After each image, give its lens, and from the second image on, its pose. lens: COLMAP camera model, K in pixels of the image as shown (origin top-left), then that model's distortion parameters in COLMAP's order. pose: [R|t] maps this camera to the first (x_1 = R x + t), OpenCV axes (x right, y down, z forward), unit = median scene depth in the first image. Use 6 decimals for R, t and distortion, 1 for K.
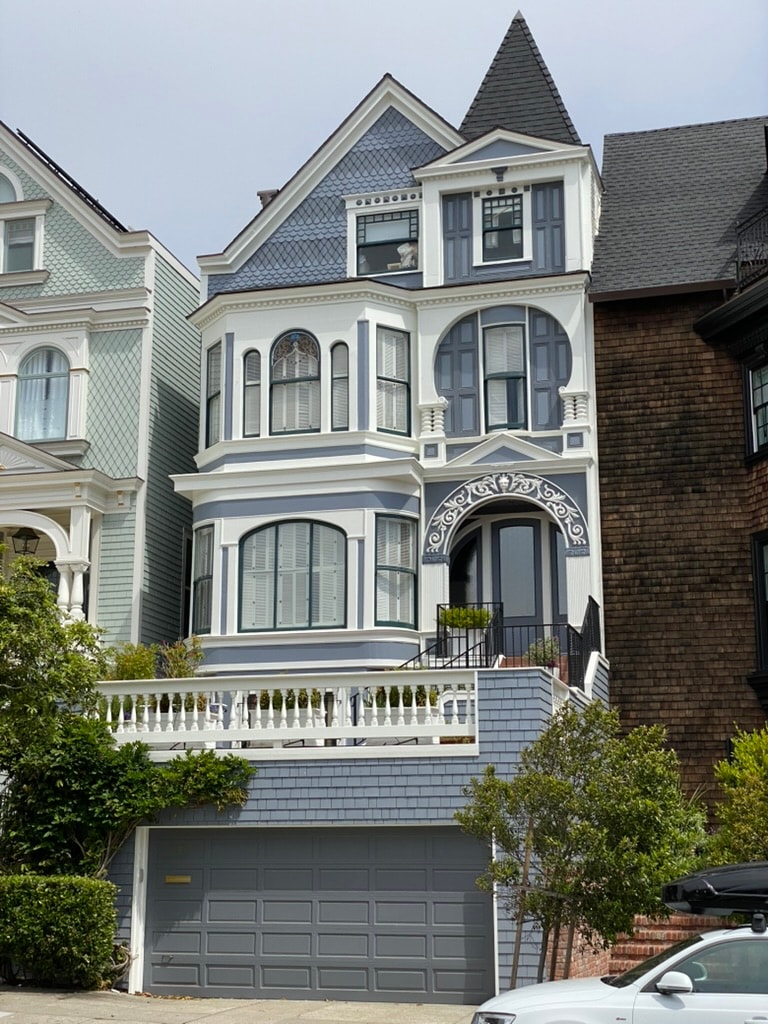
lens RADIAL K [[1479.9, 0, 384.0], [0, 1479.9, 512.0], [0, 0, 1]] dist [0.004958, 0.004803]
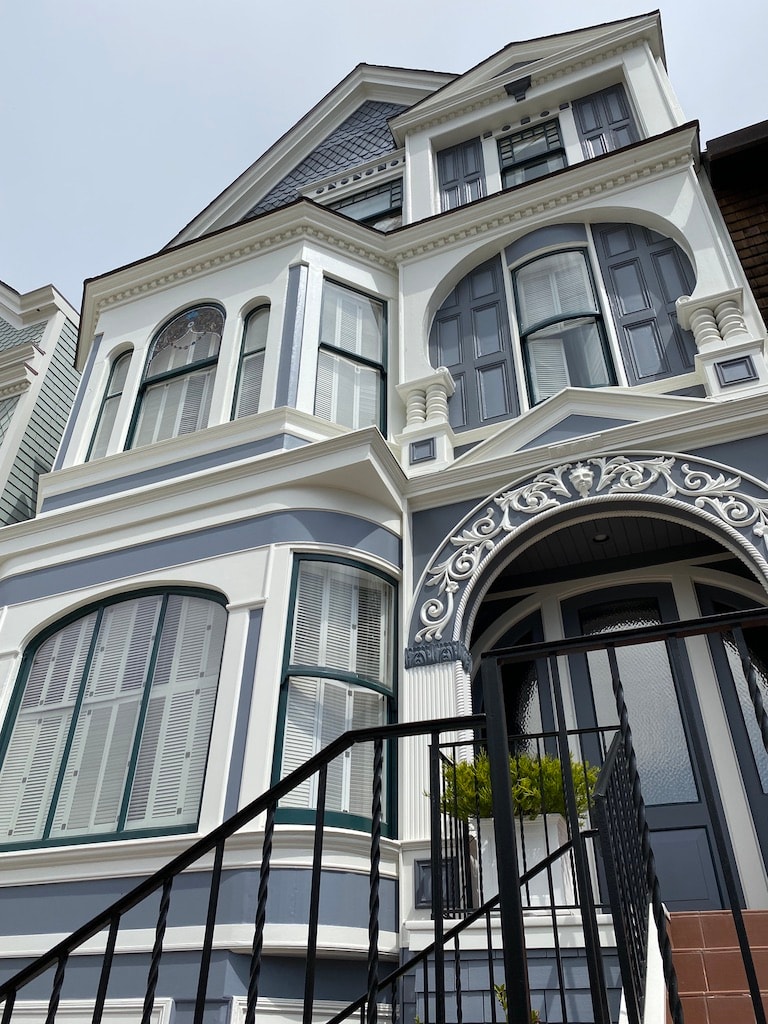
lens RADIAL K [[772.1, 0, 383.8], [0, 772.1, 528.6], [0, 0, 1]] dist [0.115769, -0.264788]
pose [[0.992280, -0.061811, -0.107519, 0.045732], [0.019229, 0.933145, -0.358985, 0.076749], [0.122520, 0.354146, 0.927130, 0.775462]]
